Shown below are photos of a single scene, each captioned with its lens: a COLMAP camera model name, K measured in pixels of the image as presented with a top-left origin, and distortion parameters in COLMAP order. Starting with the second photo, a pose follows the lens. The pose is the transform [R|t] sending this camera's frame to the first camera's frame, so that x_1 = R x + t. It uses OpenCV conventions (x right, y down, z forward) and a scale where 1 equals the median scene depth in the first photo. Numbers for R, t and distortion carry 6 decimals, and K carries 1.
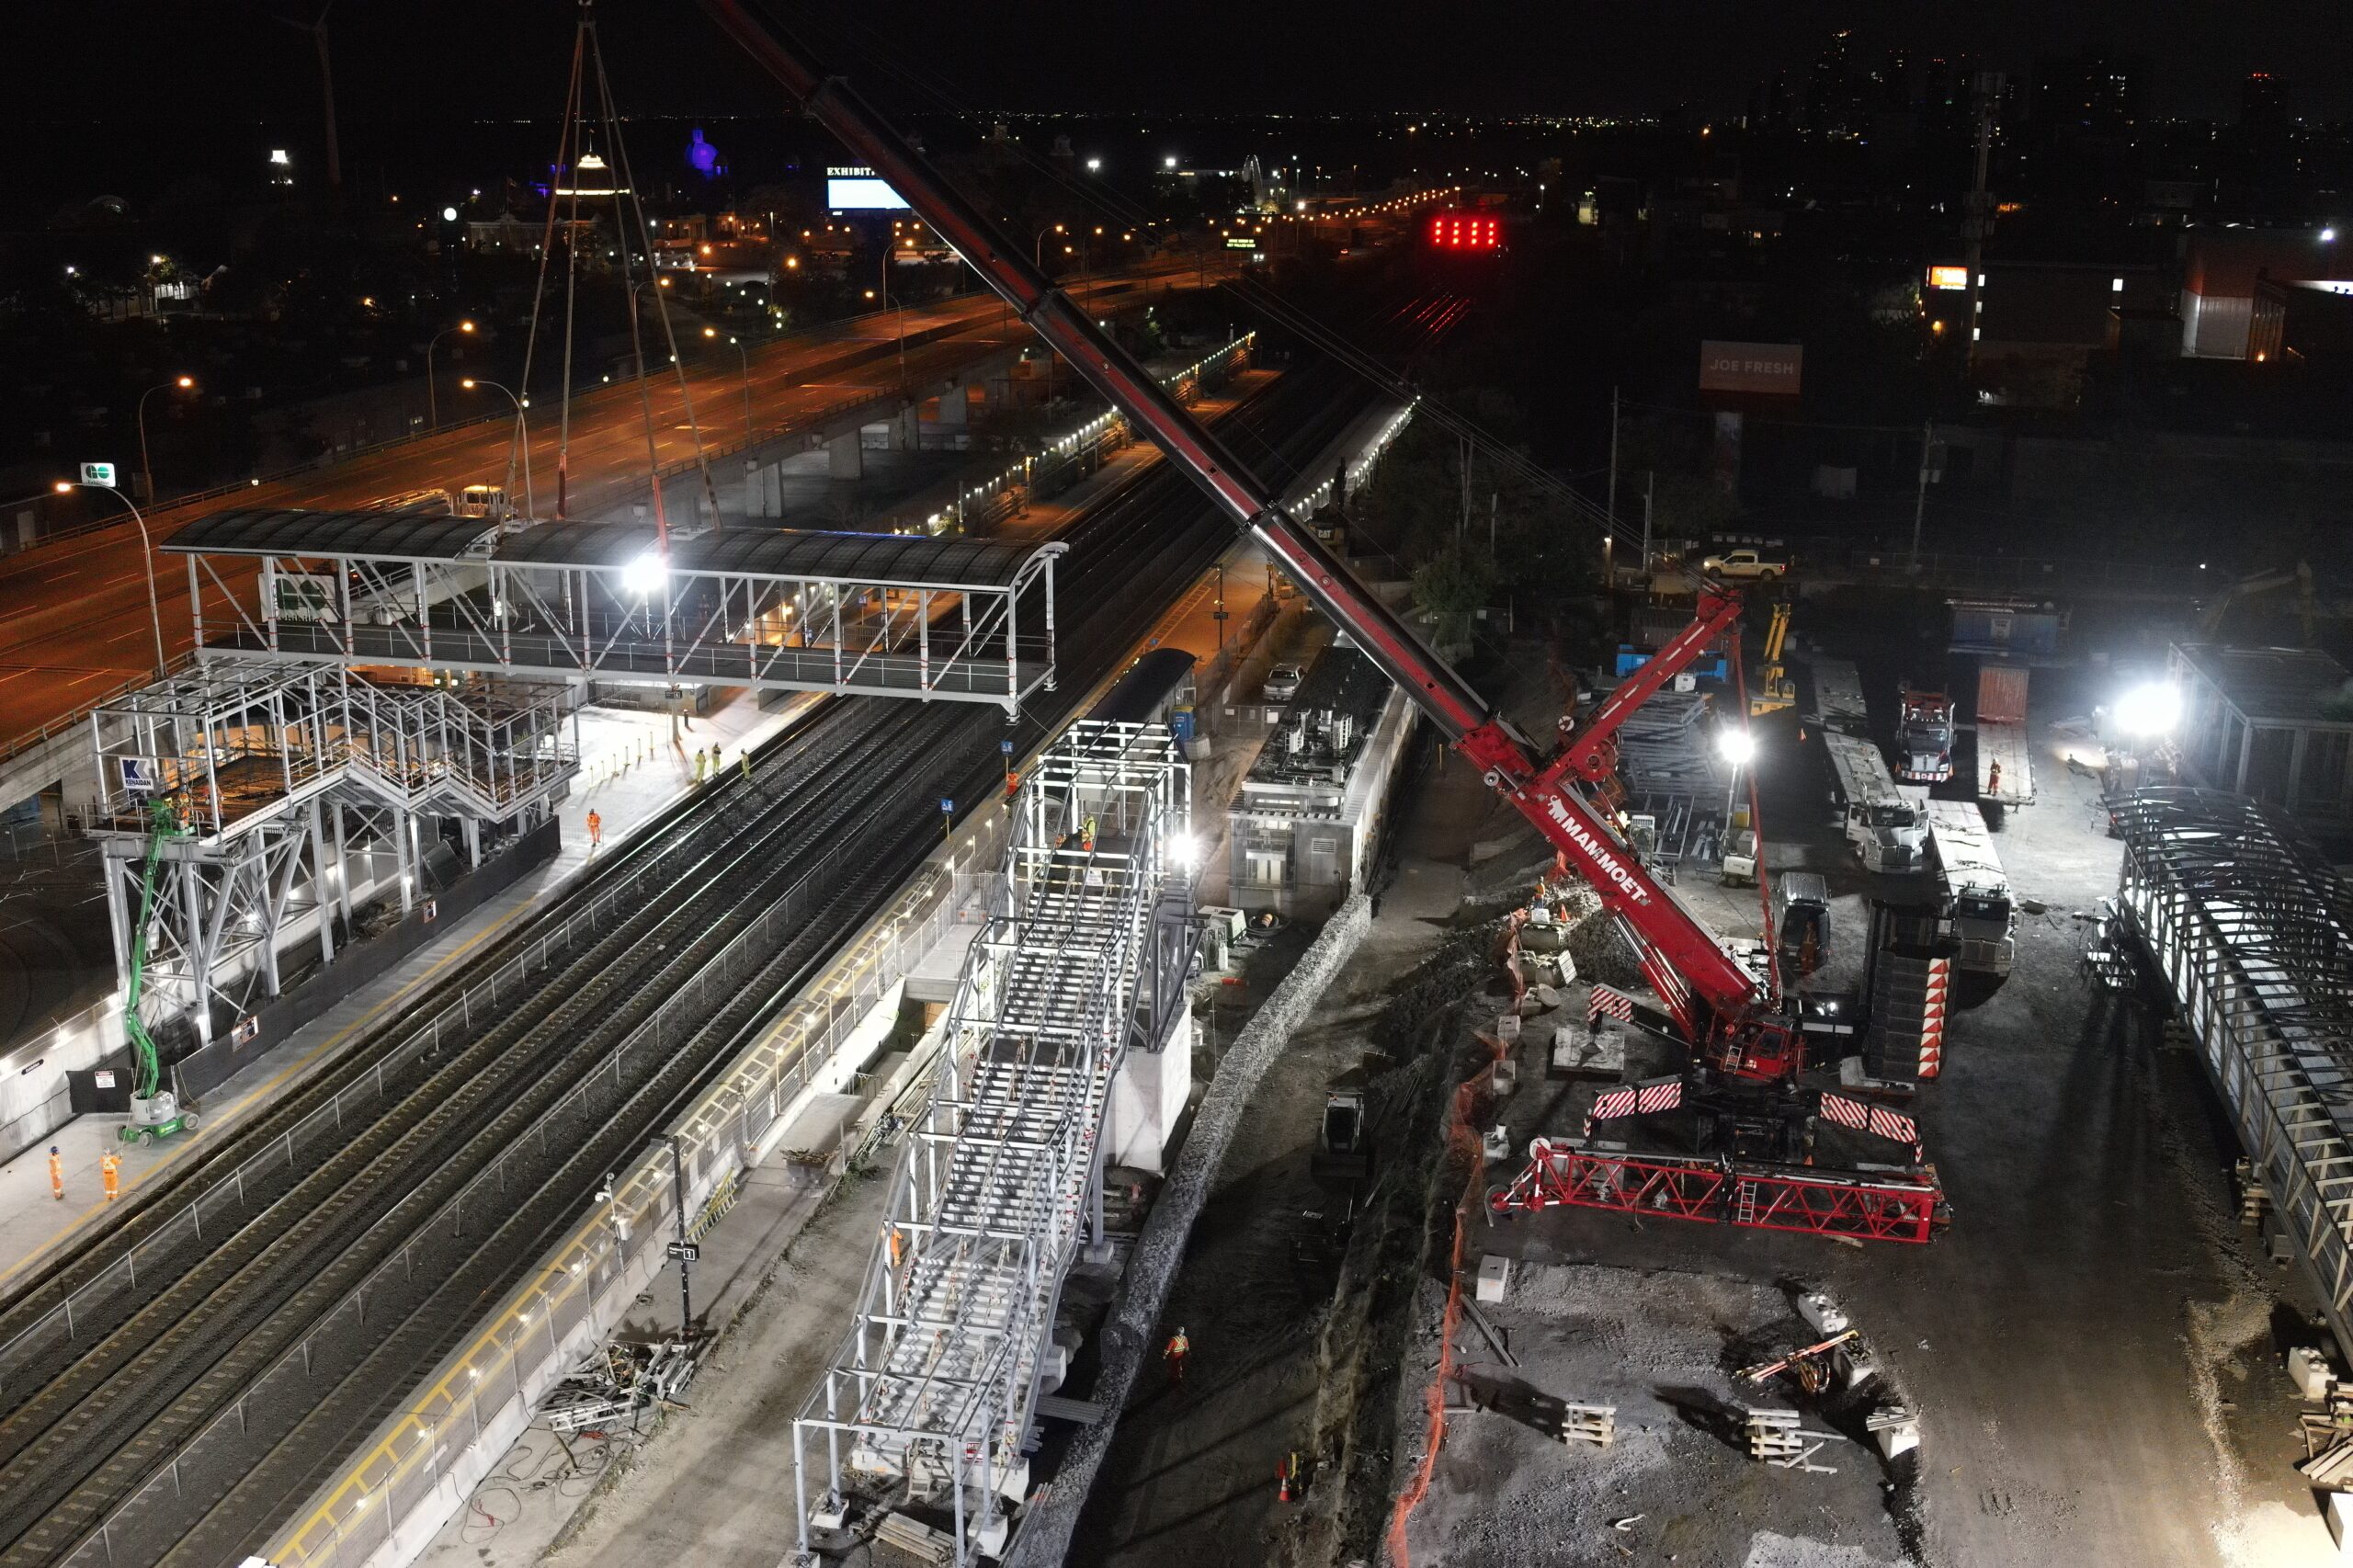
lens RADIAL K [[2356.7, 0, 1176.5], [0, 2356.7, 784.0], [0, 0, 1]] dist [-0.044411, -0.016003]
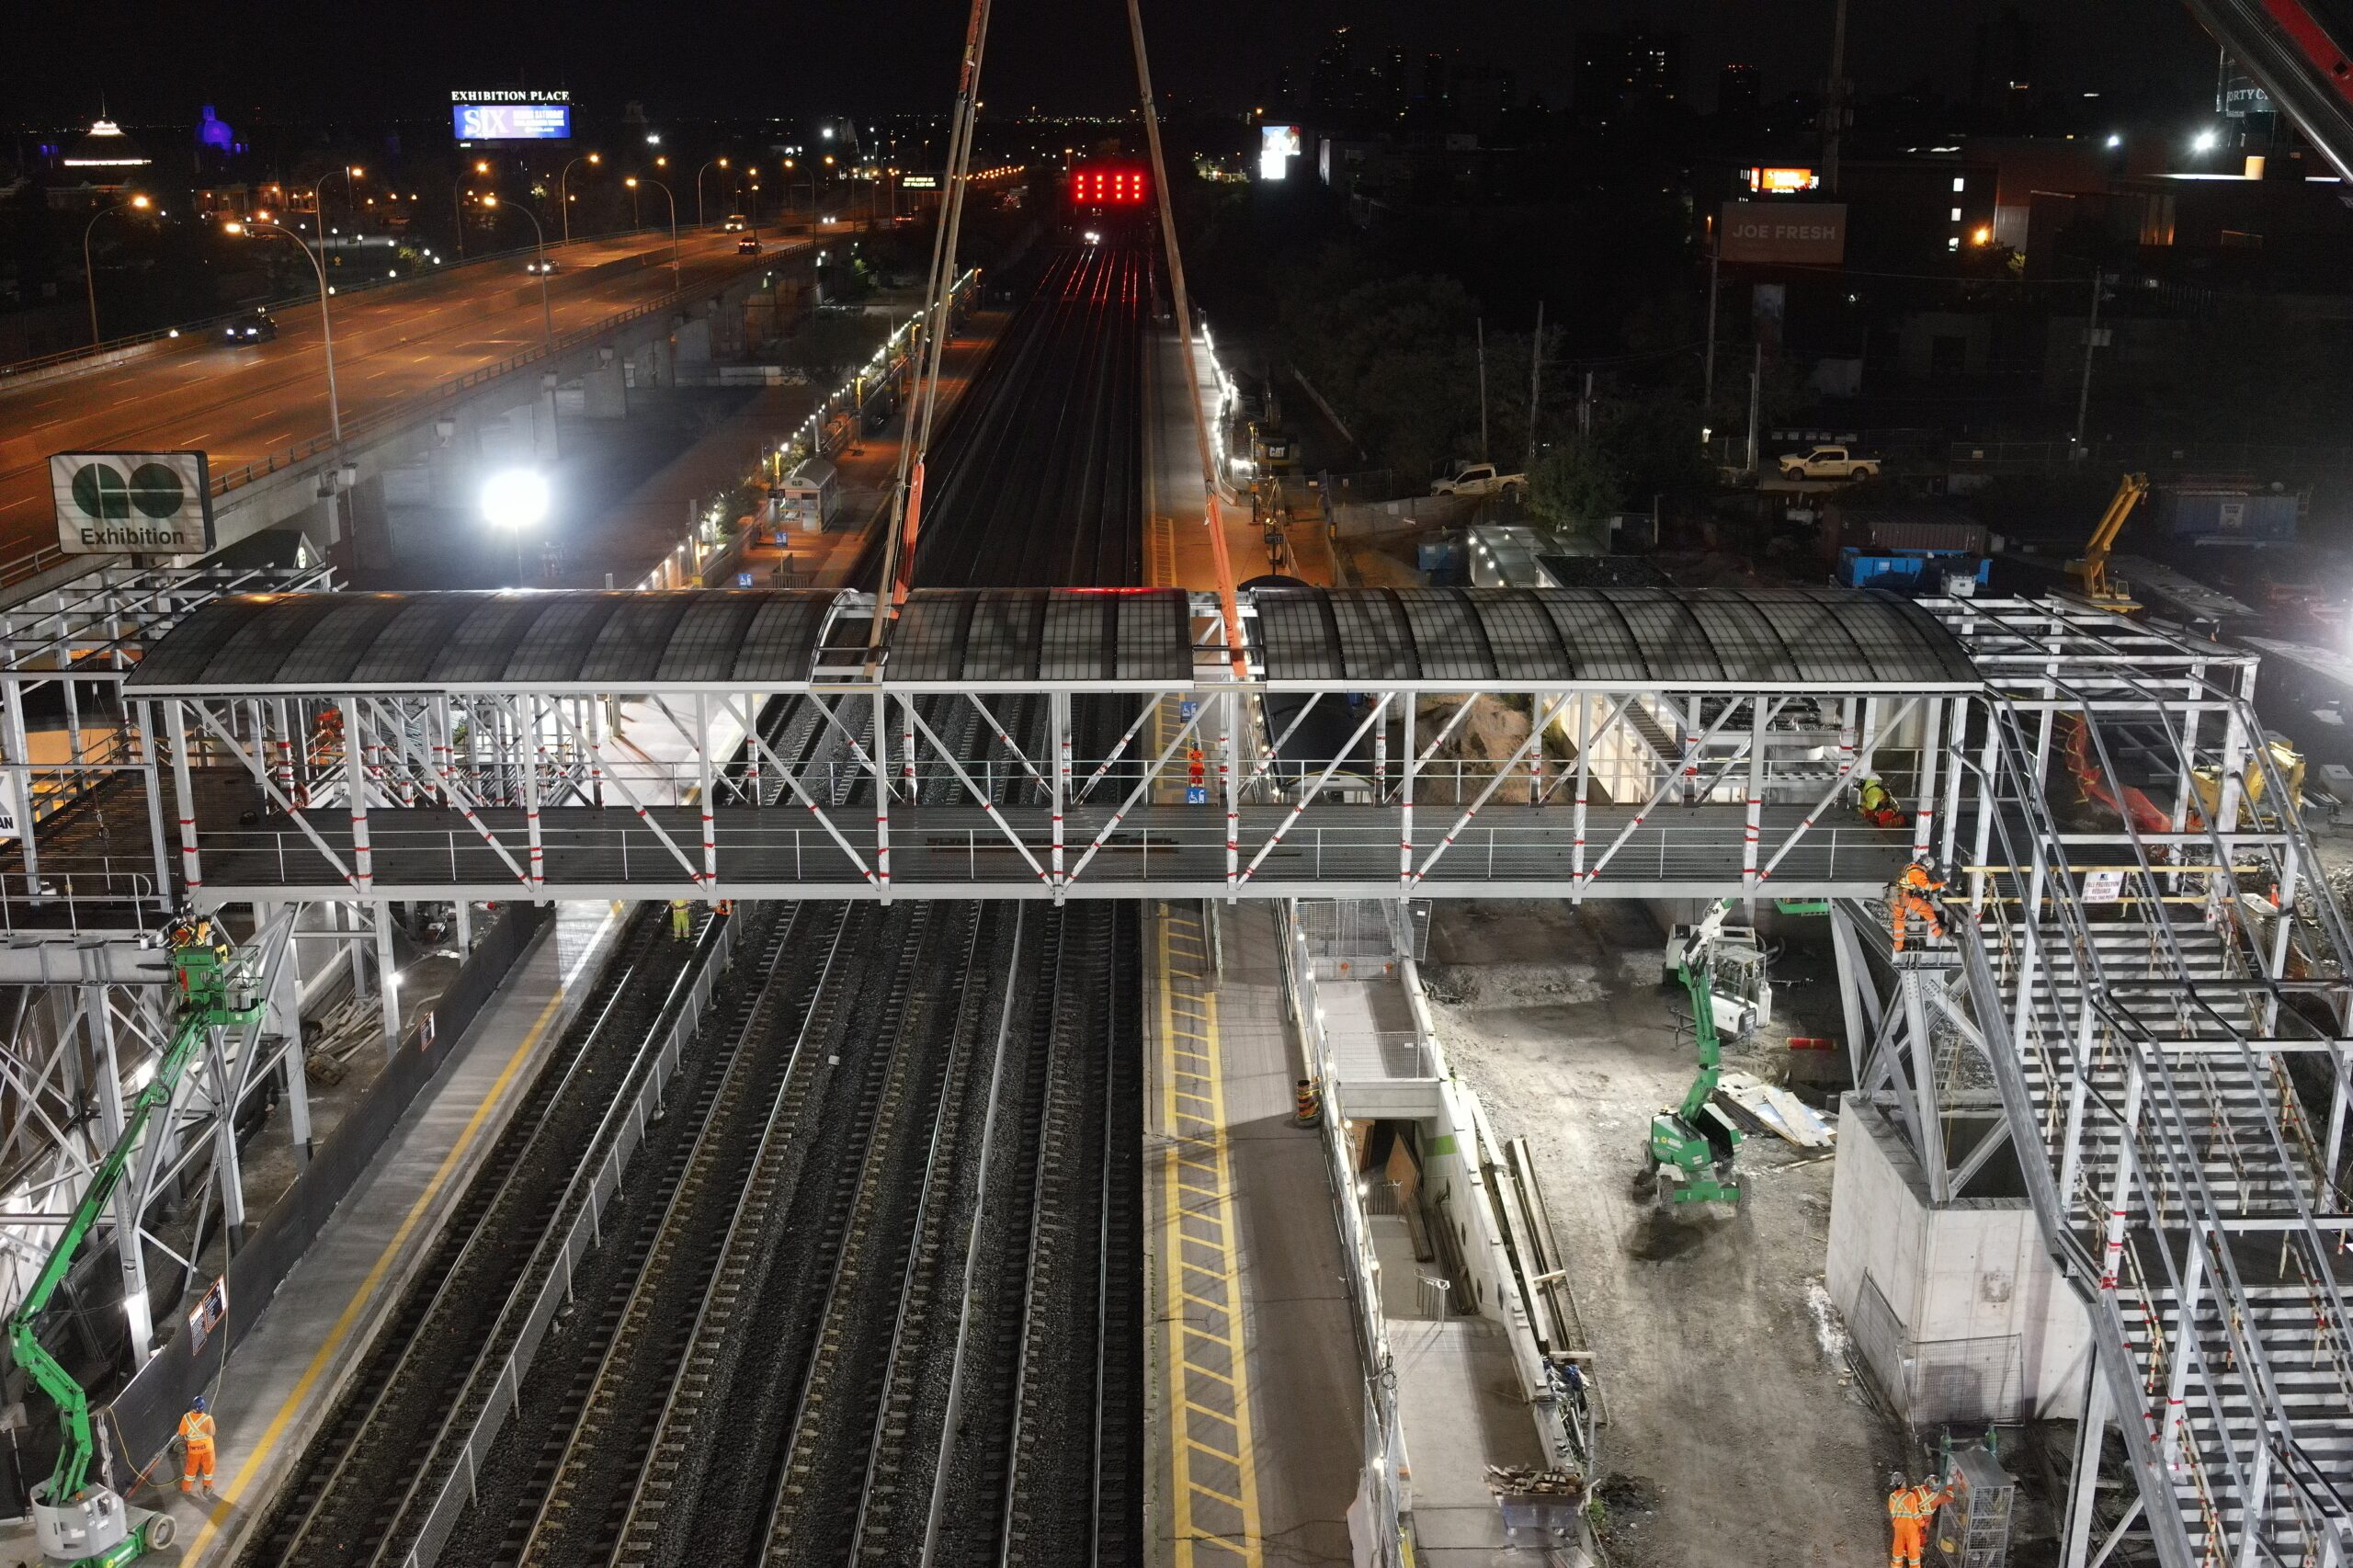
lens RADIAL K [[2356.7, 0, 1176.5], [0, 2356.7, 784.0], [0, 0, 1]] dist [-0.044411, -0.016003]
pose [[0.979130, -0.057578, 0.194908, -0.169677], [0.057859, 0.998316, 0.004254, 0.001961], [-0.194825, 0.007112, 0.980812, 0.278255]]
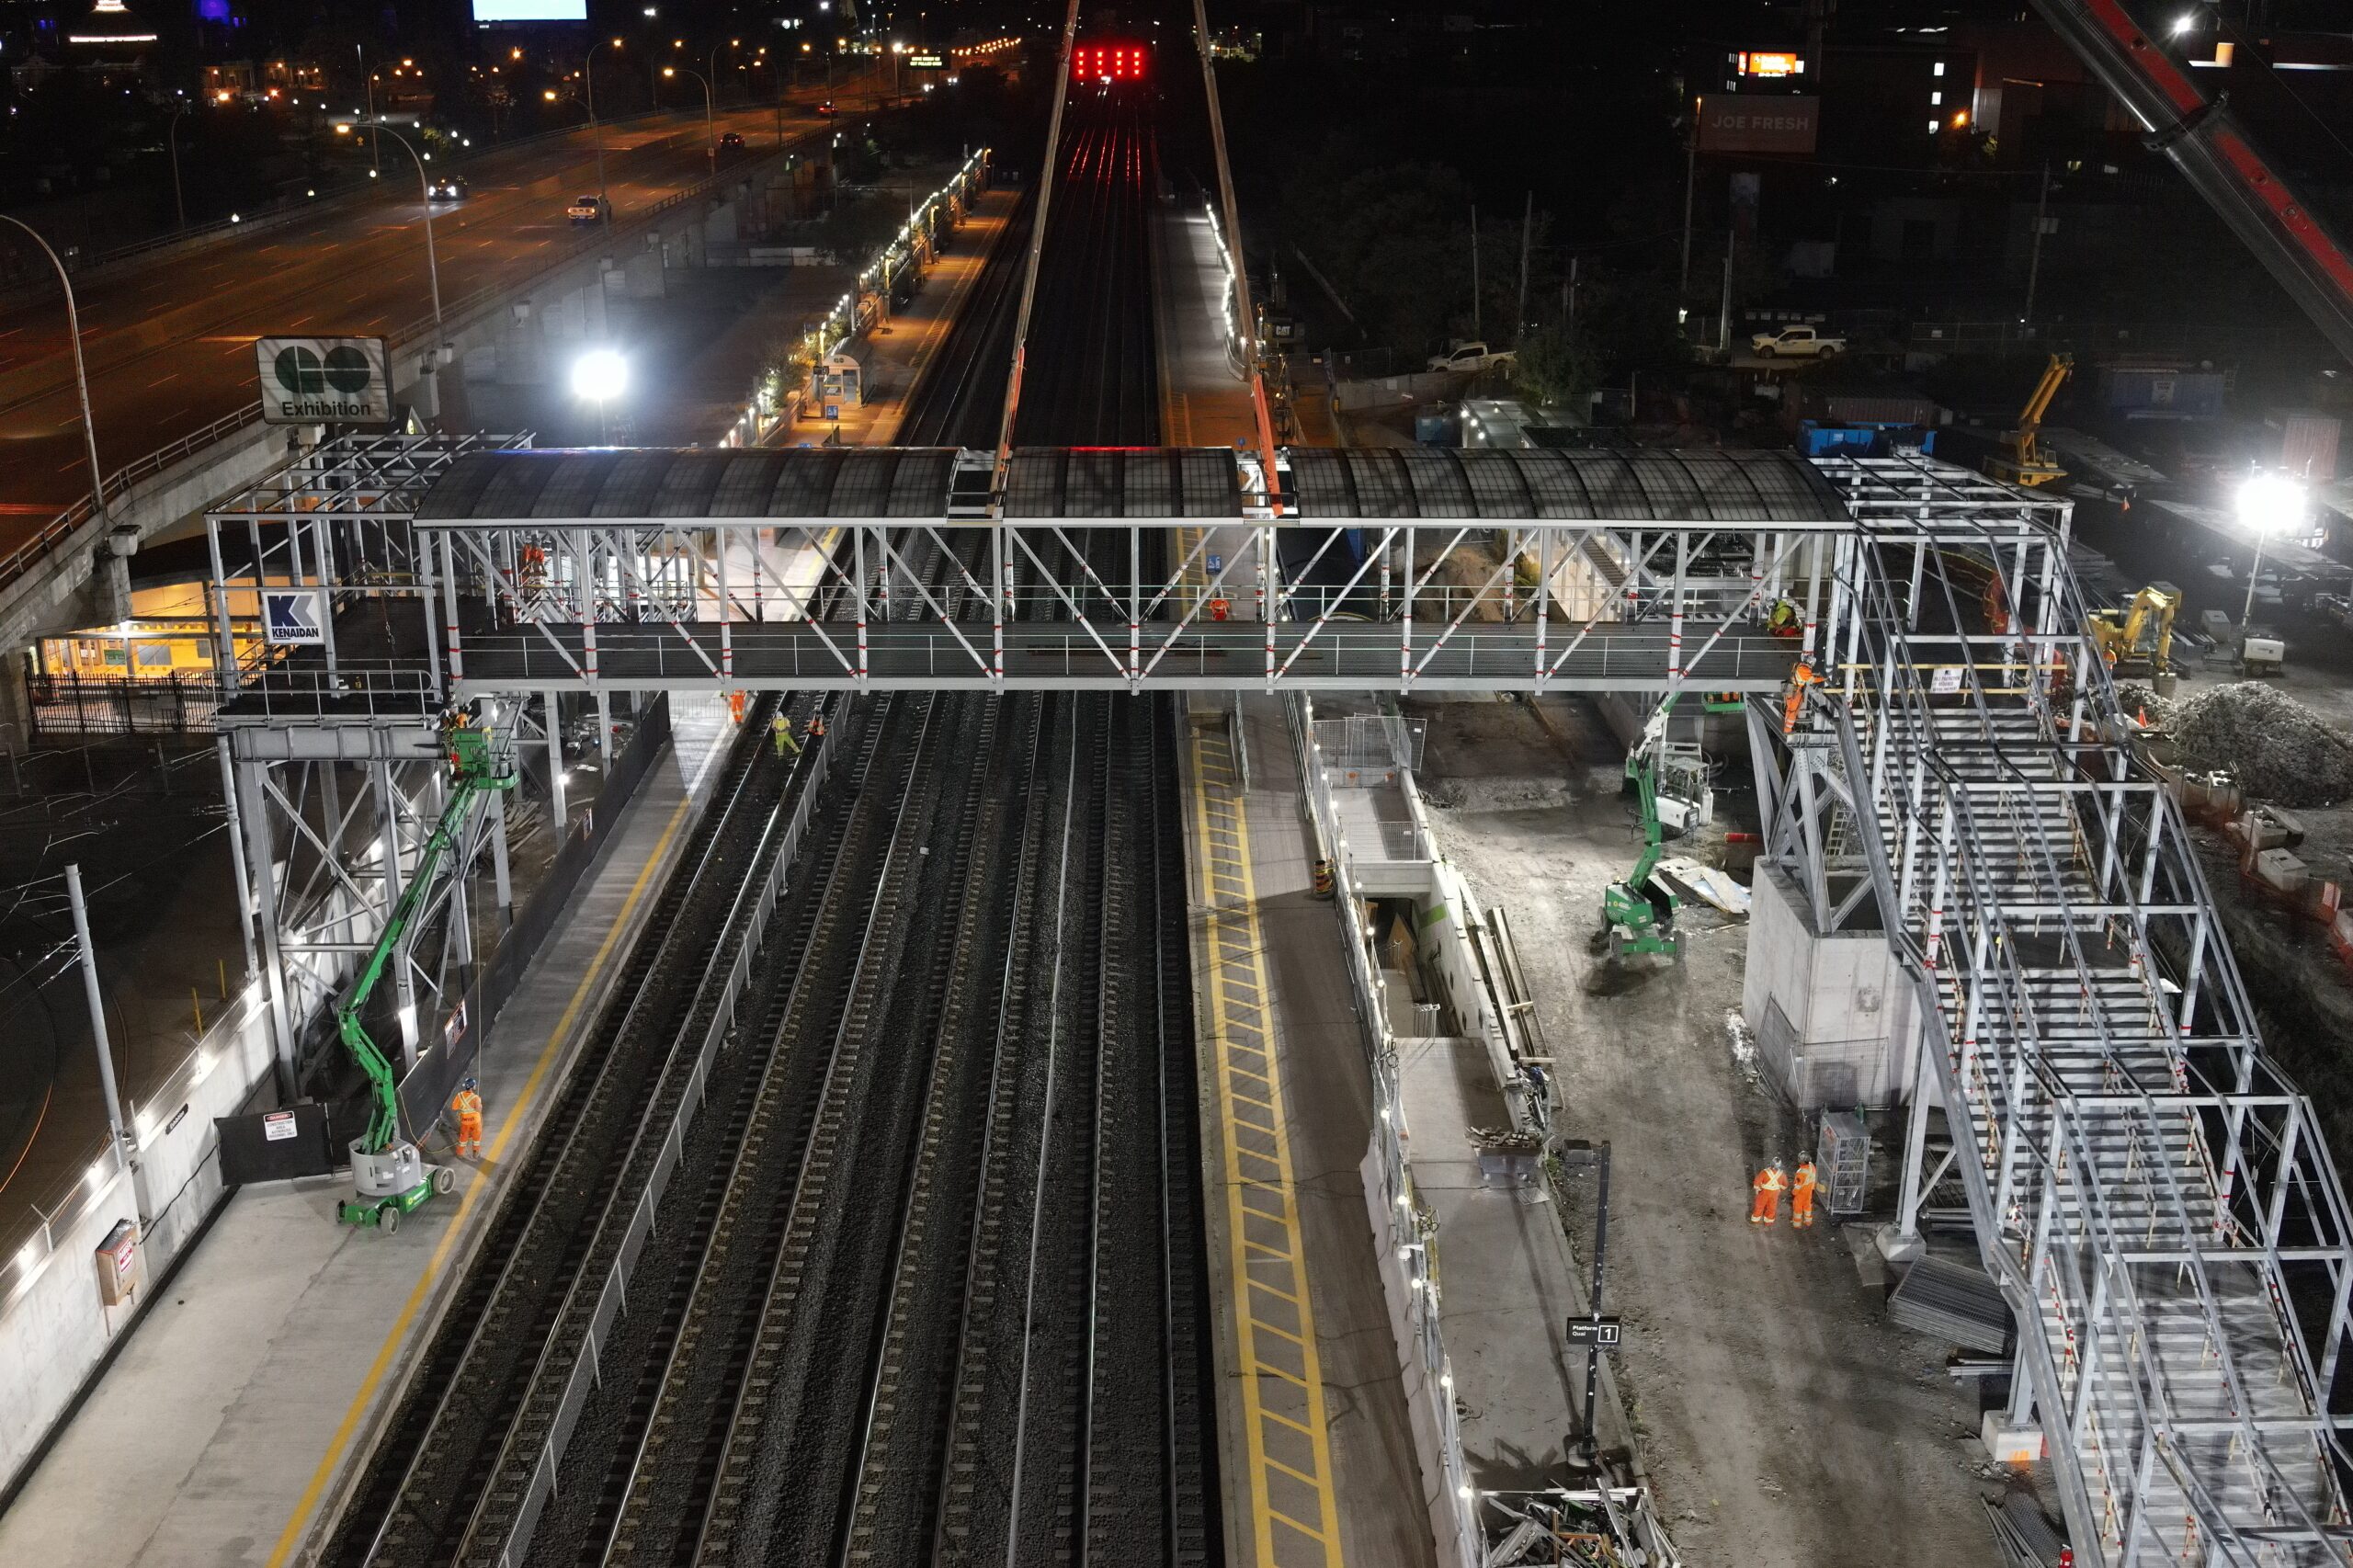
lens RADIAL K [[2356.7, 0, 1176.5], [0, 2356.7, 784.0], [0, 0, 1]] dist [-0.044411, -0.016003]
pose [[0.978628, -0.067914, 0.194100, -0.193532], [0.057969, 0.996720, 0.056472, 0.009851], [-0.197298, -0.044013, 0.979355, 0.204486]]
